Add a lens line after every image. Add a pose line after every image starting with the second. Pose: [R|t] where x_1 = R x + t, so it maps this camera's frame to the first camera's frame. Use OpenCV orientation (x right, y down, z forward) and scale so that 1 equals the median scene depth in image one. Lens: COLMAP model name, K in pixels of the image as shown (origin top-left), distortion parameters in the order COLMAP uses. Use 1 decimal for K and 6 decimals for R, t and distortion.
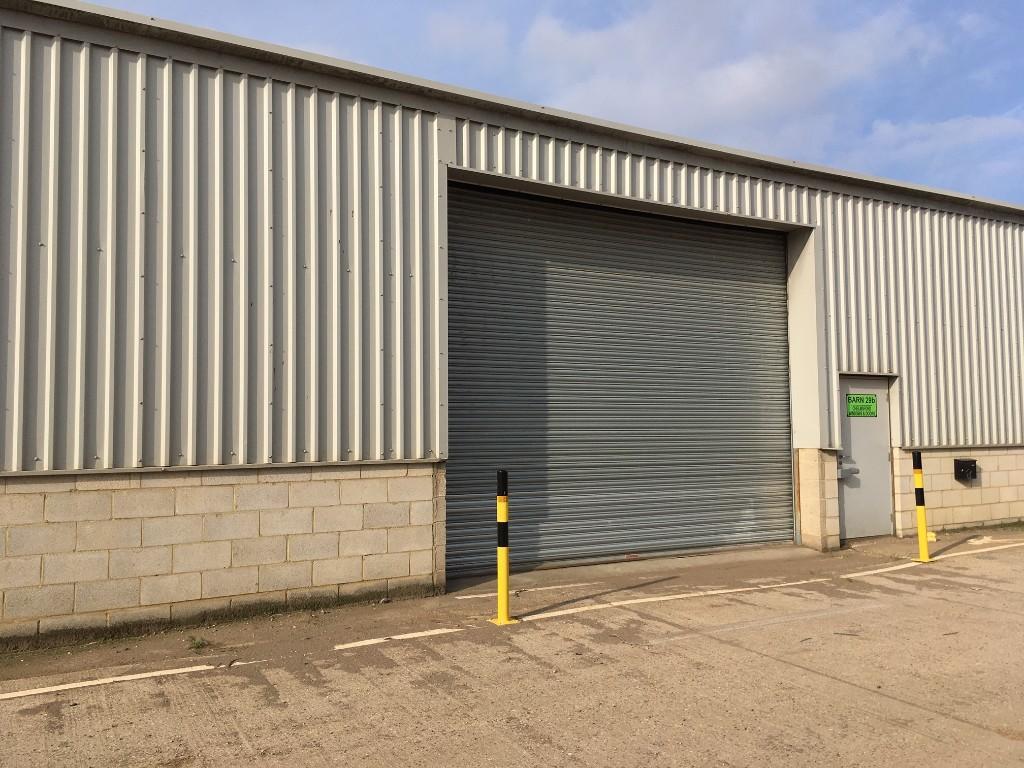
lens RADIAL K [[742.2, 0, 521.3], [0, 742.2, 407.3], [0, 0, 1]] dist [0.050195, -0.014230]
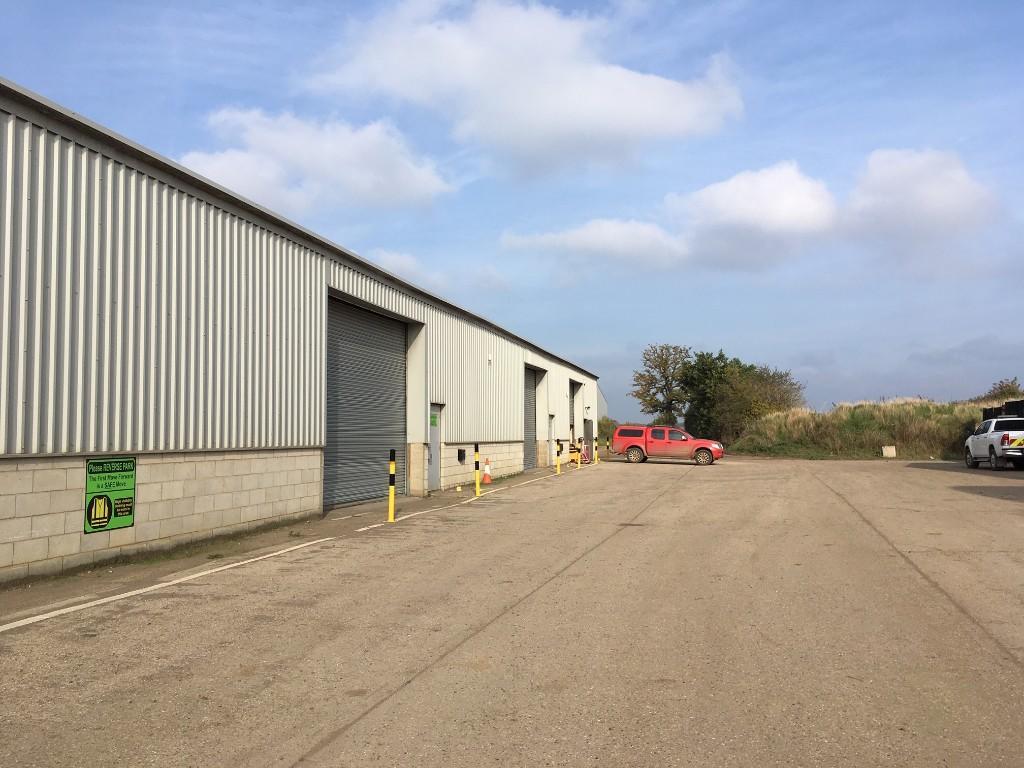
lens RADIAL K [[858.3, 0, 511.0], [0, 858.3, 384.8], [0, 0, 1]] dist [0.067017, -0.089015]
pose [[0.652311, 0.060202, 0.755557, -1.341298], [-0.042703, 0.998176, -0.042666, -0.008977], [-0.756748, -0.004433, 0.653692, -0.697257]]
